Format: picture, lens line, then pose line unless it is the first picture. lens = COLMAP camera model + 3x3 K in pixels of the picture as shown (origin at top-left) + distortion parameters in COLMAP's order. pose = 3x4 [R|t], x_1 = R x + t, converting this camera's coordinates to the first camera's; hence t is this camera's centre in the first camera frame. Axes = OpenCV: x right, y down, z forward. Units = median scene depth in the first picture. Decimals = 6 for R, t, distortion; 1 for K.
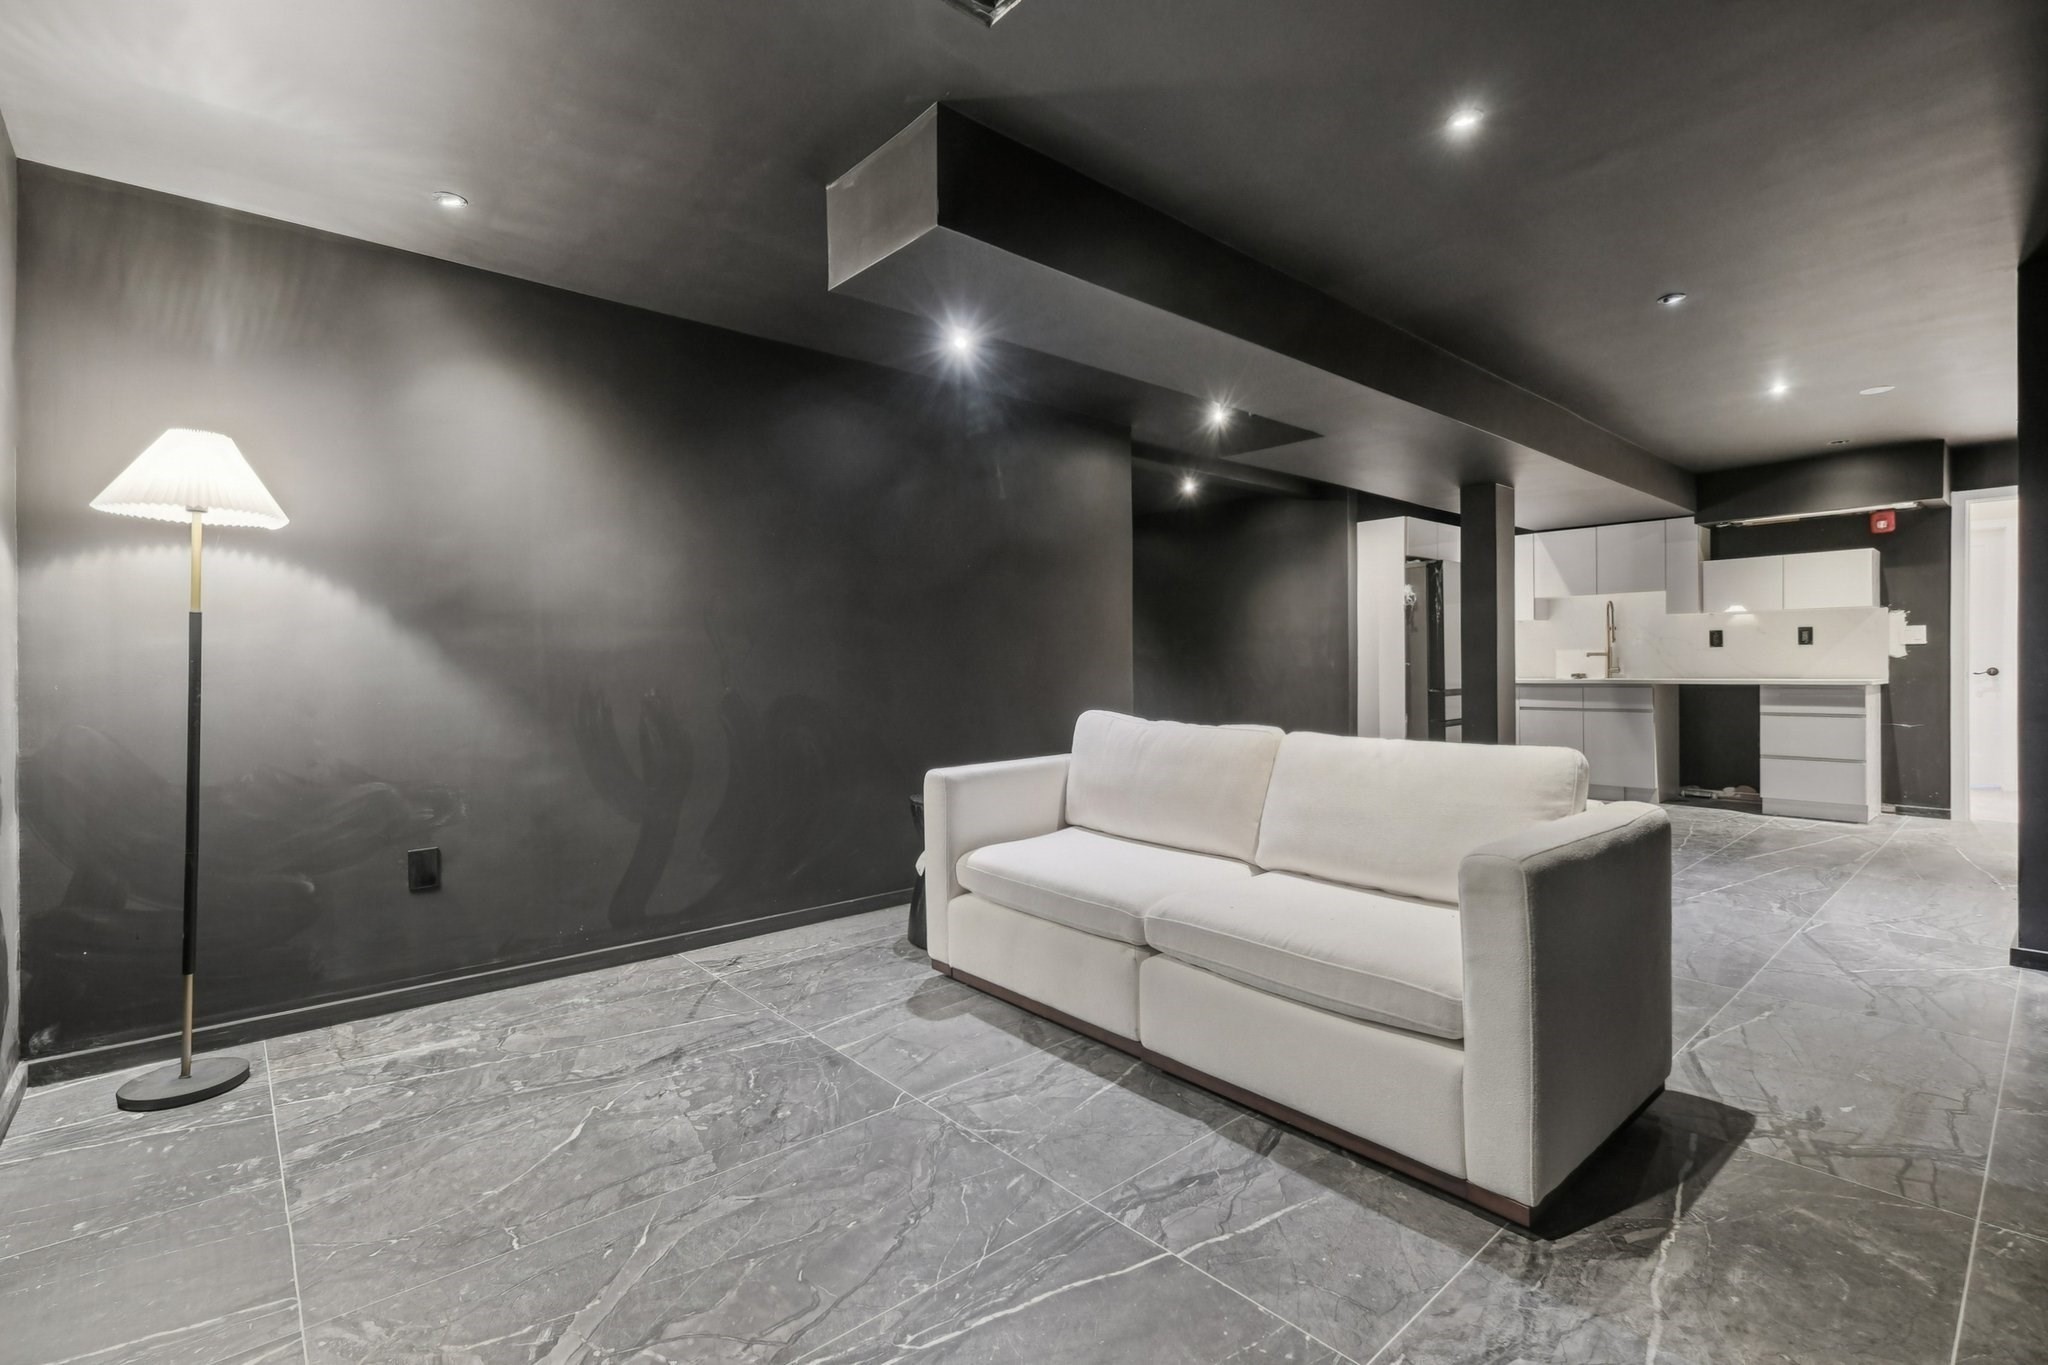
lens RADIAL K [[918.1, 0, 1026.0], [0, 918.1, 676.7], [0, 0, 1]] dist [-0.000718, 0.000266]
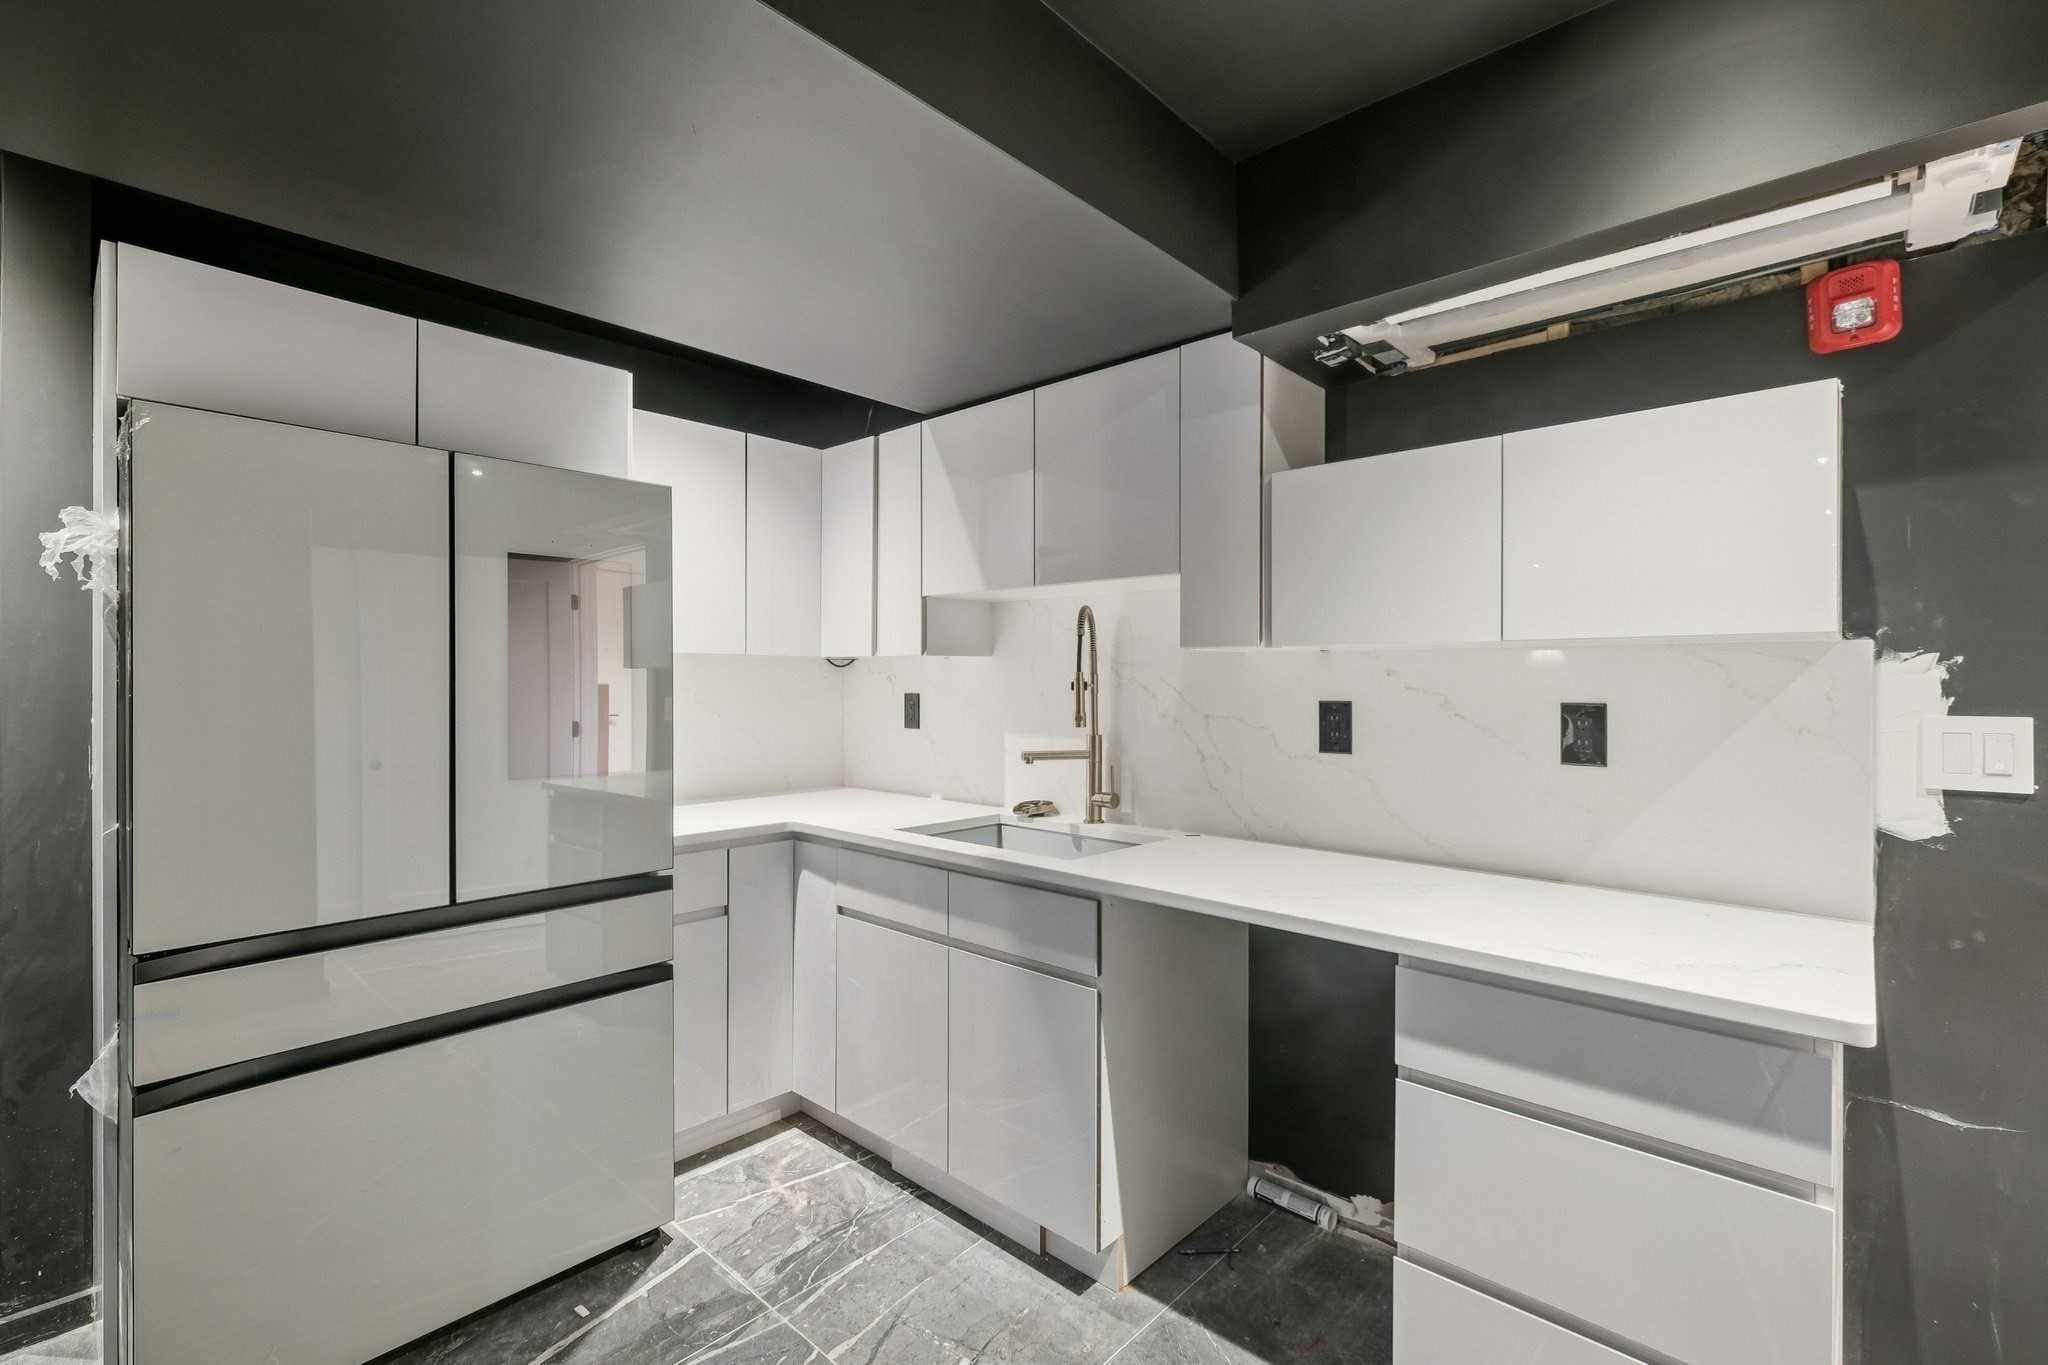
lens RADIAL K [[918.1, 0, 1020.3], [0, 918.1, 677.5], [0, 0, 1]] dist [-0.000718, 0.000266]
pose [[0.994369, 0.011748, 0.105322, 0.650206], [-0.010525, 0.999871, -0.012162, -0.056990], [-0.105452, 0.010985, 0.994364, 0.741074]]
